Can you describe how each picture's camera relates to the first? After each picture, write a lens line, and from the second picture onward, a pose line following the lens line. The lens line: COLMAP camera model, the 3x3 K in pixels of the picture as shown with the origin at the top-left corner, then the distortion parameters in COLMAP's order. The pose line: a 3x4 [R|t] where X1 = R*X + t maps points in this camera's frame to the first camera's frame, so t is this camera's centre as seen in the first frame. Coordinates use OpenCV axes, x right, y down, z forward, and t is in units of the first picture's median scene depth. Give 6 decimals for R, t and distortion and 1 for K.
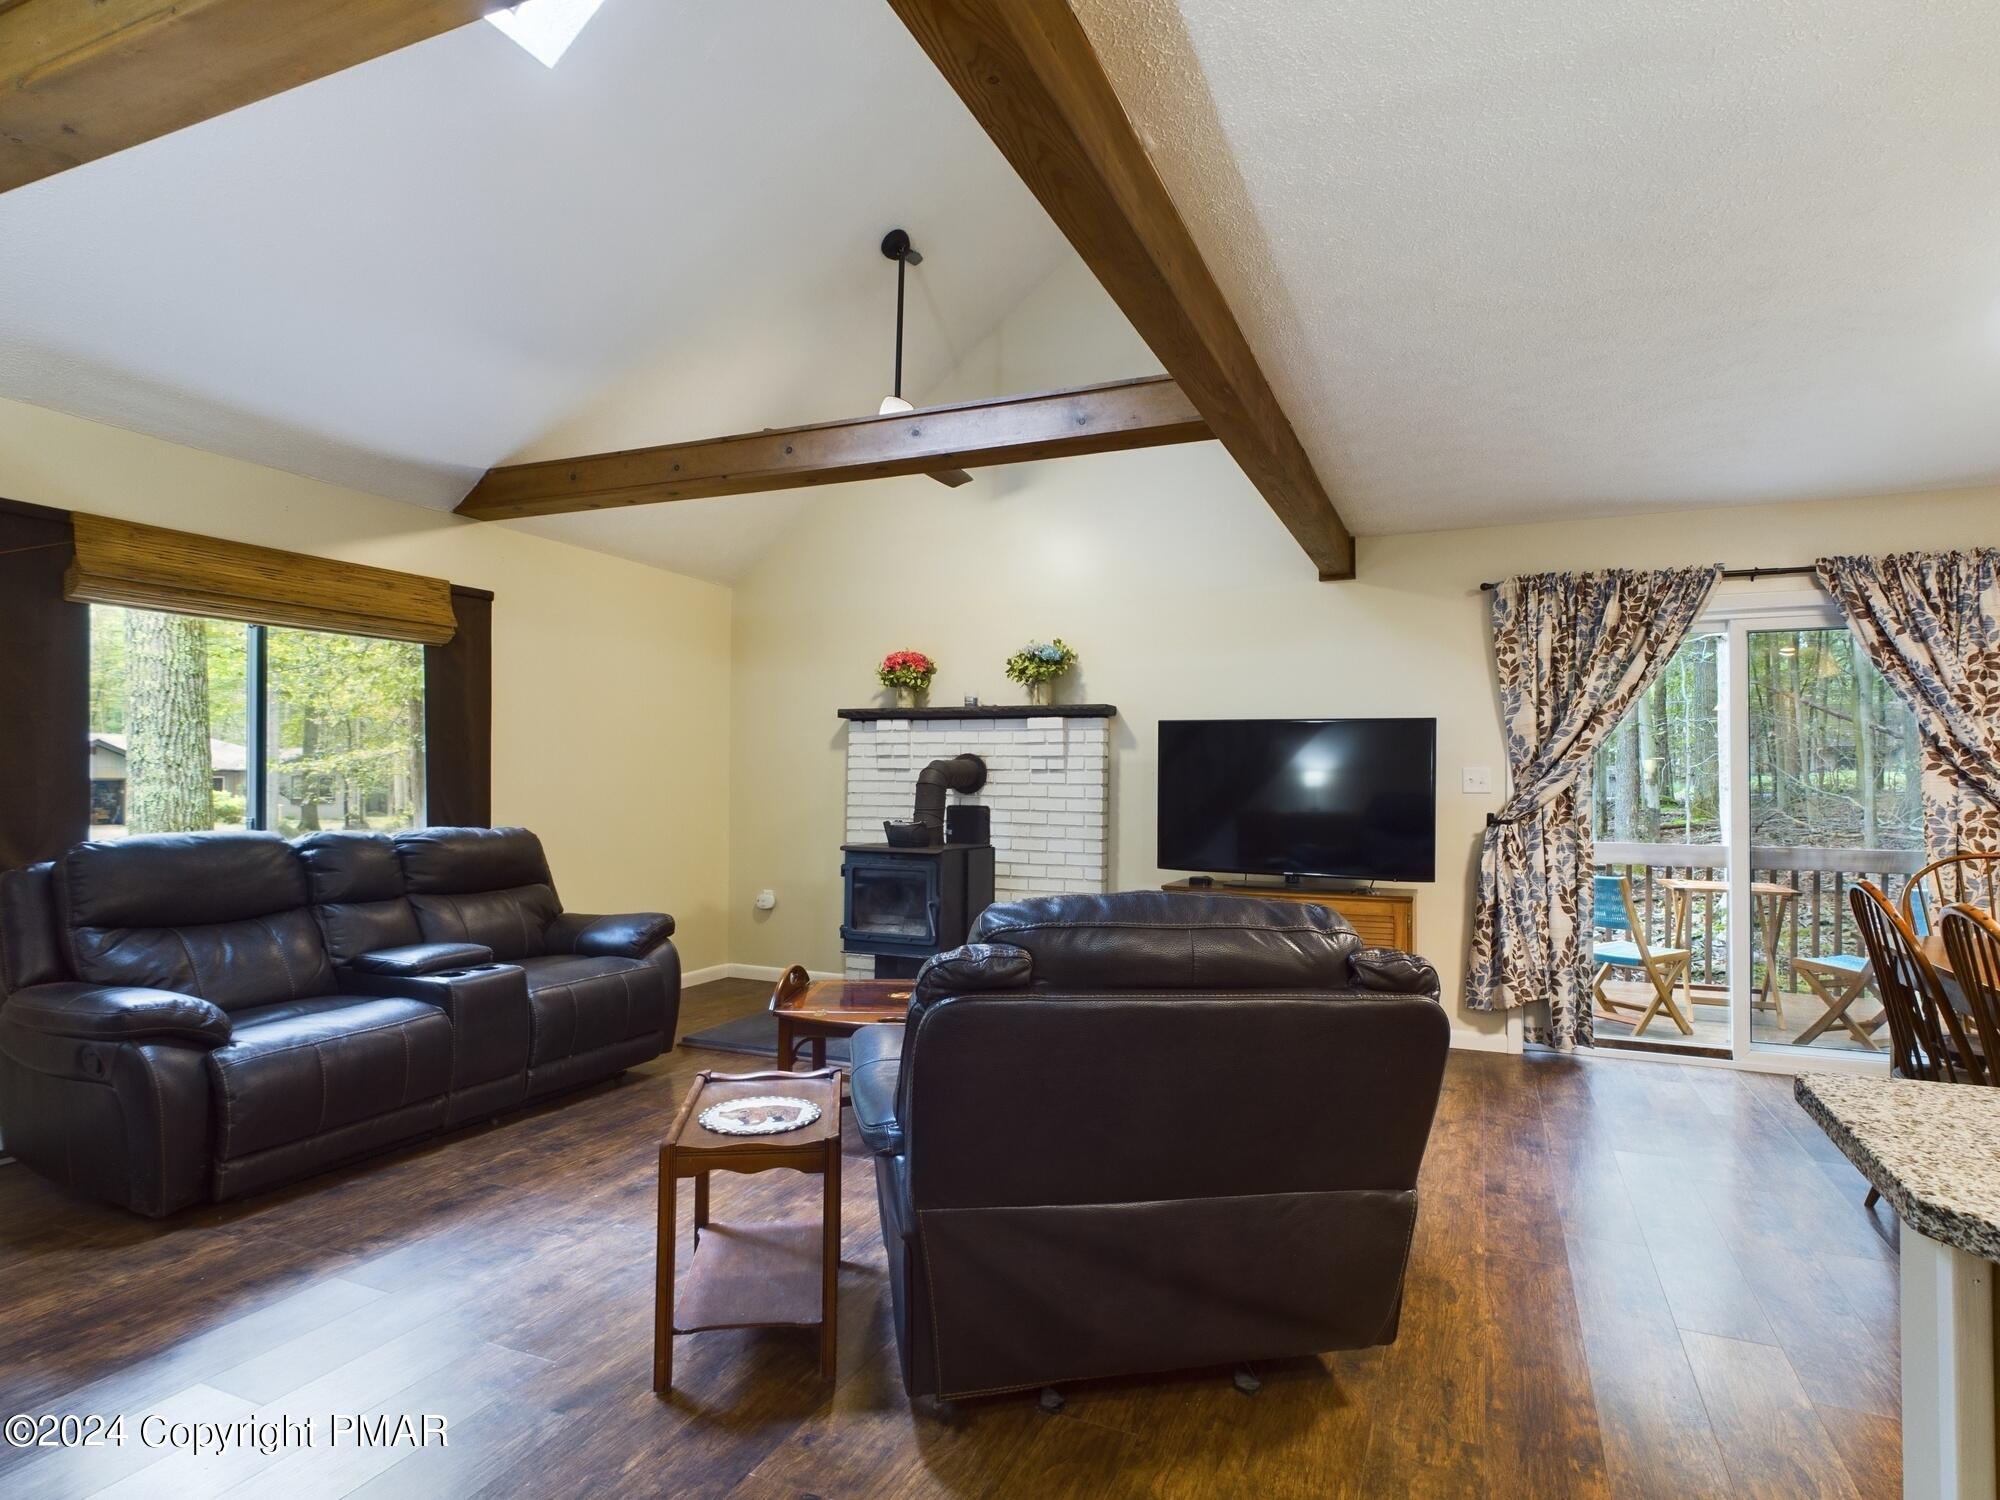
lens RADIAL K [[1076.1, 0, 1001.1], [0, 1076.1, 762.3], [0, 0, 1]] dist [0.004403, -0.000695]
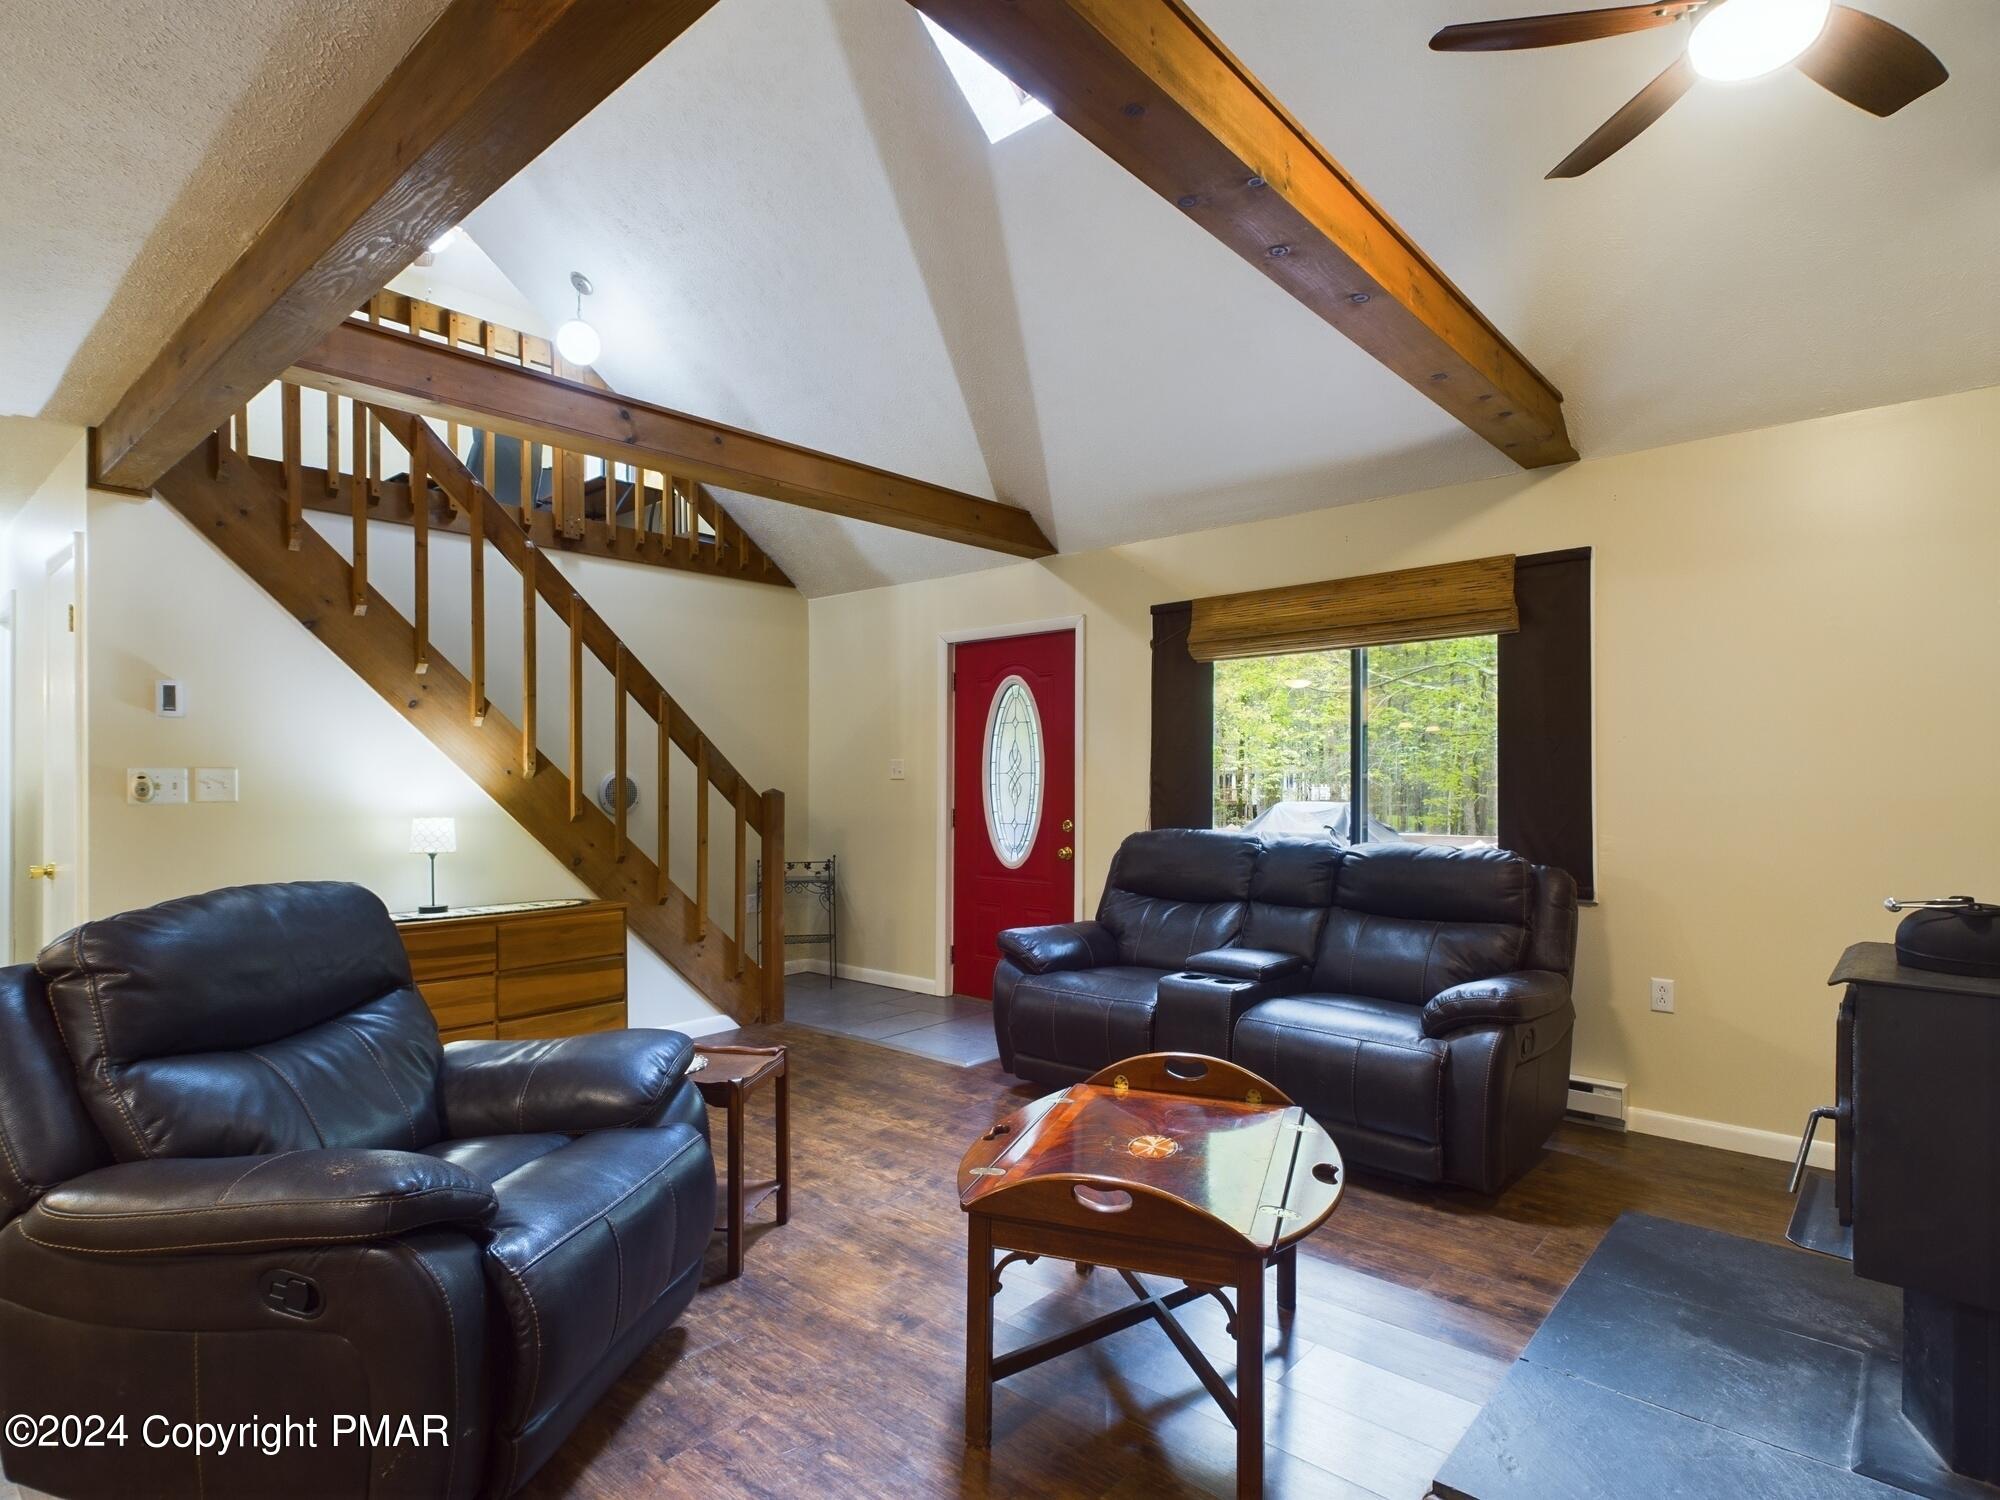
lens RADIAL K [[1066.6, 0, 992.2], [0, 1066.6, 770.8], [0, 0, 1]] dist [0.001308, -0.000439]
pose [[-0.304994, -0.018485, -0.952175, 0.414481], [0.013750, 0.999622, -0.023811, 0.016009], [0.952255, -0.020355, -0.304625, 0.885082]]
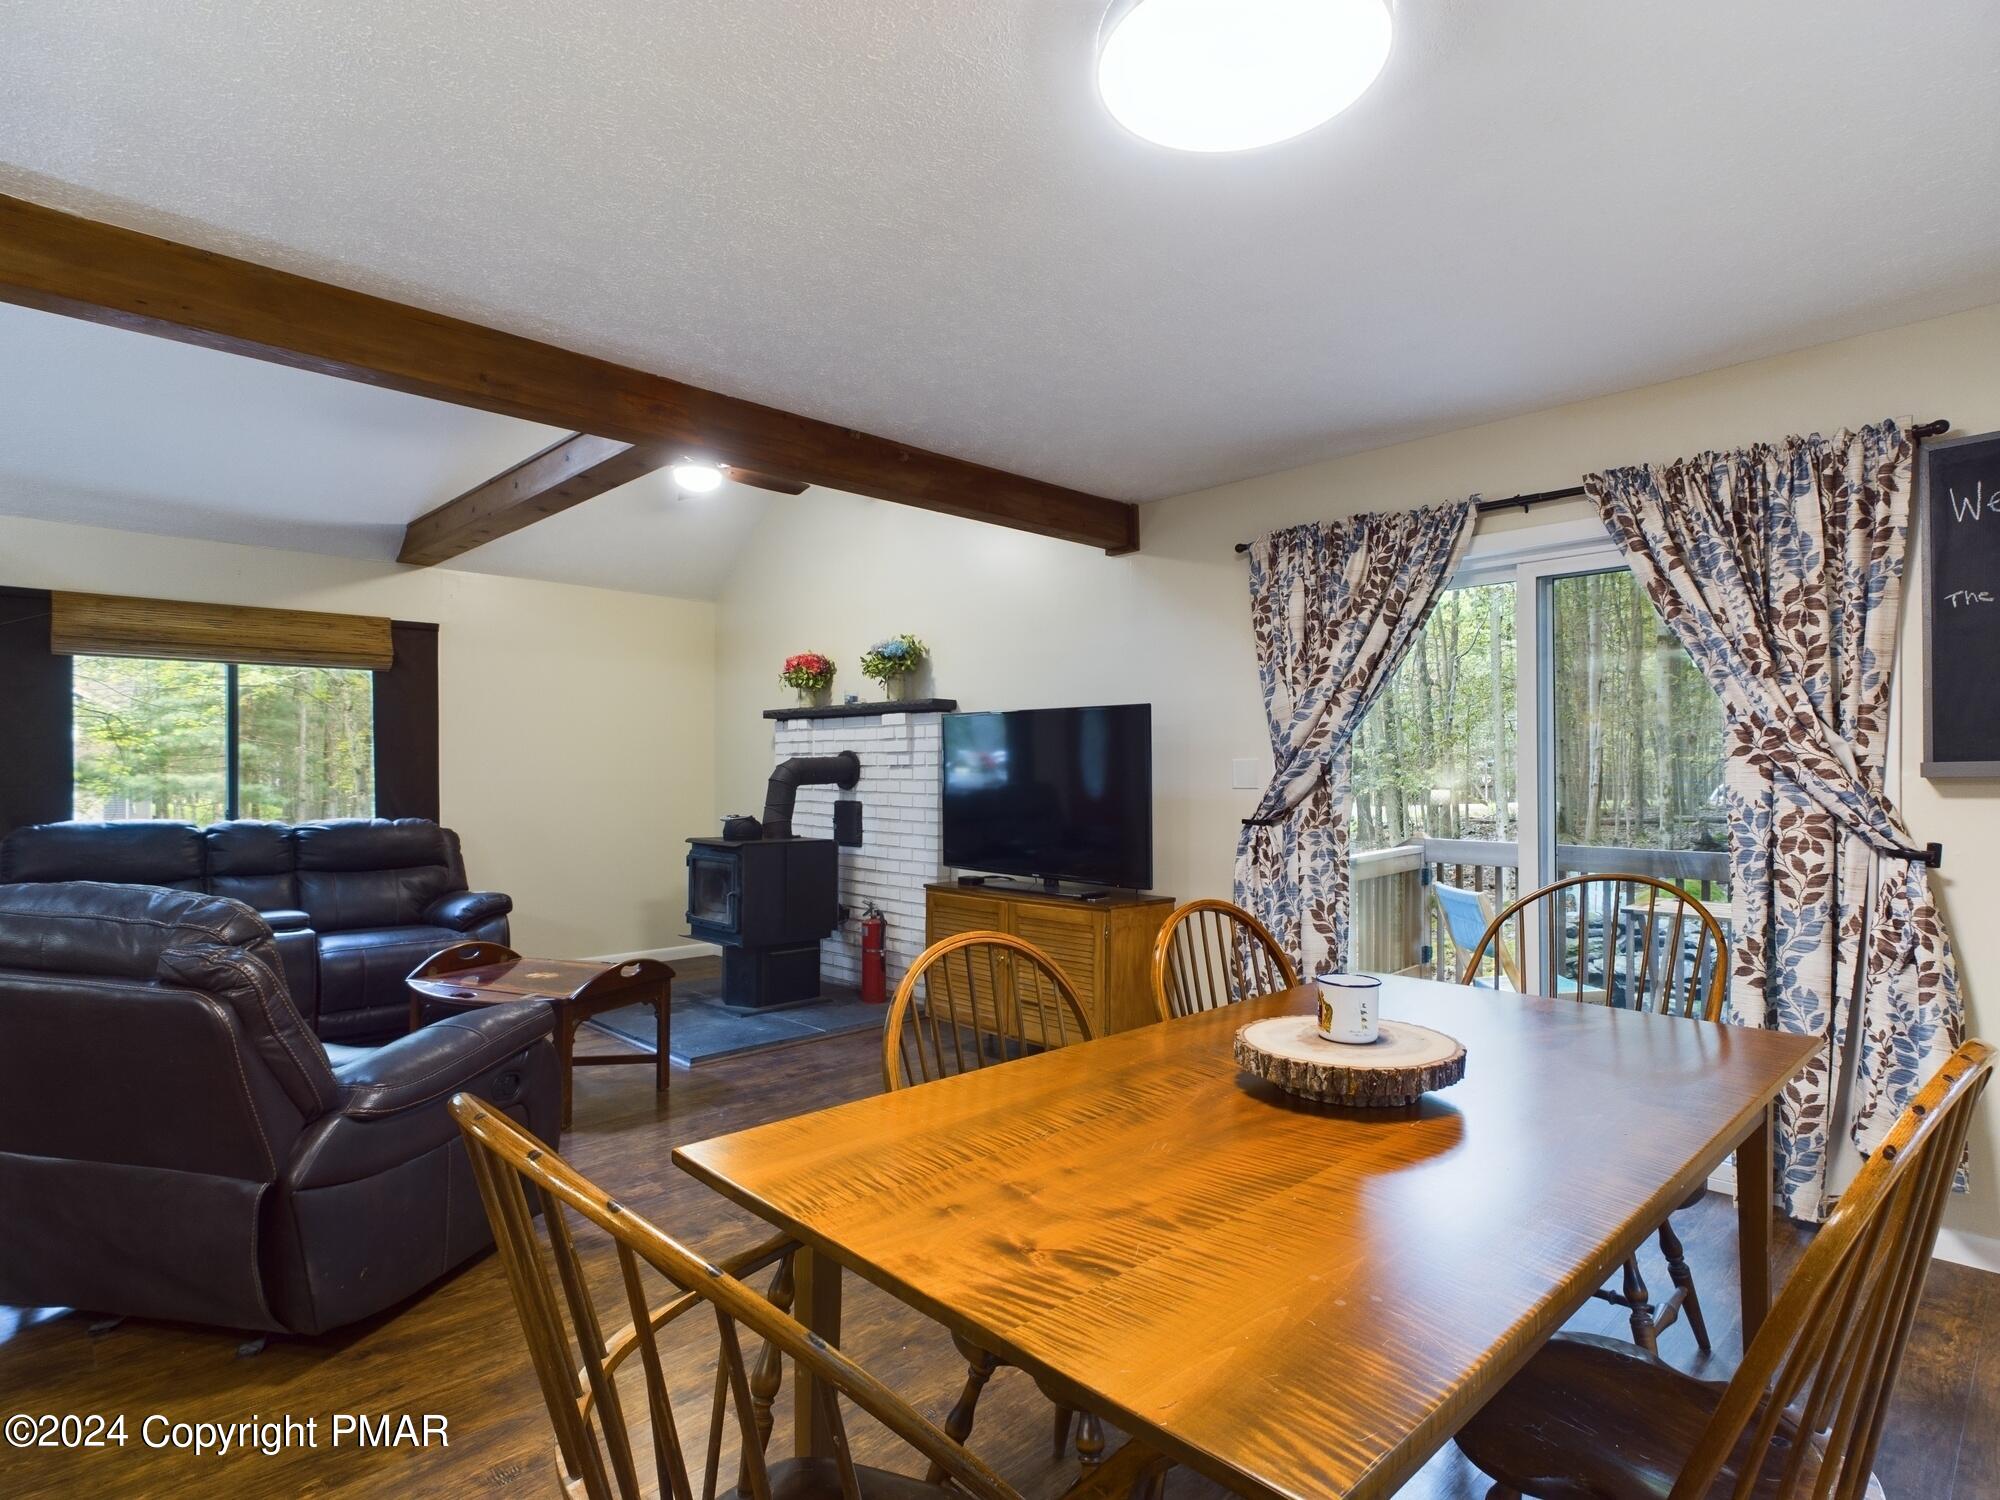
lens RADIAL K [[1064.1, 0, 991.2], [0, 1064.1, 761.1], [0, 0, 1]] dist [0.003729, 0.000010]
pose [[0.921907, -0.011609, -0.387237, 0.608611], [0.013497, 0.999907, 0.002155, 0.002227], [0.387176, -0.007213, 0.921978, 0.143491]]
